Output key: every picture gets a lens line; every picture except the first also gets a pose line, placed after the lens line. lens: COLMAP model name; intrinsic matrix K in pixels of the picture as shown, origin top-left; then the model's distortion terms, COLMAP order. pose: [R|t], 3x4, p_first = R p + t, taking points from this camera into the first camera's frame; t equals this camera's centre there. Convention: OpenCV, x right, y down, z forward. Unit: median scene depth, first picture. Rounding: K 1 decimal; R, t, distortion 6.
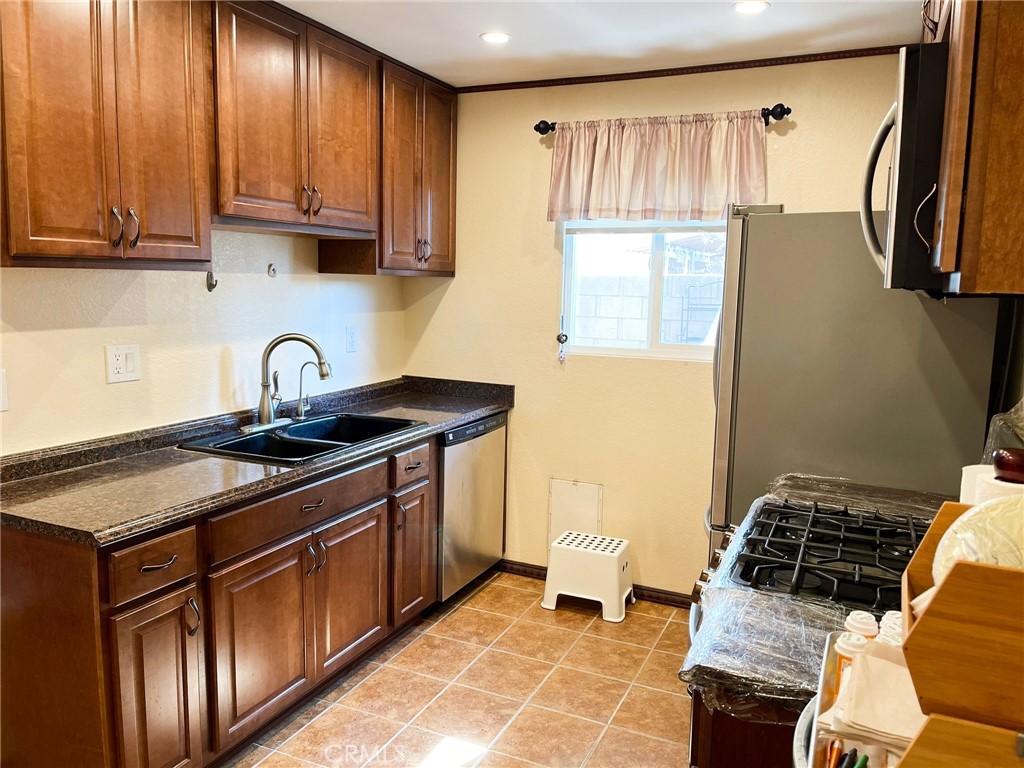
lens RADIAL K [[778.3, 0, 519.0], [0, 778.3, 383.9], [0, 0, 1]] dist [0.061528, -0.059112]
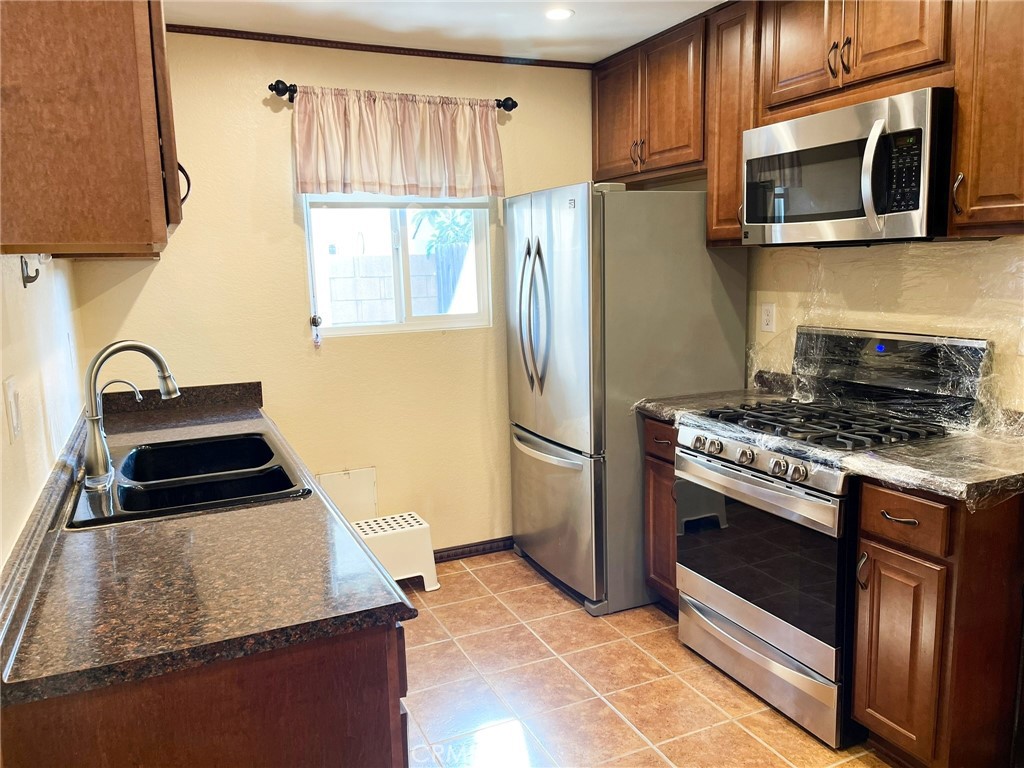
lens RADIAL K [[778.3, 0, 518.5], [0, 778.3, 376.3], [0, 0, 1]] dist [0.061528, -0.059112]
pose [[0.652558, -0.147808, 0.743183, -0.527070], [0.139427, 0.987466, 0.073967, -0.031657], [-0.744800, 0.055352, 0.664988, 0.225192]]
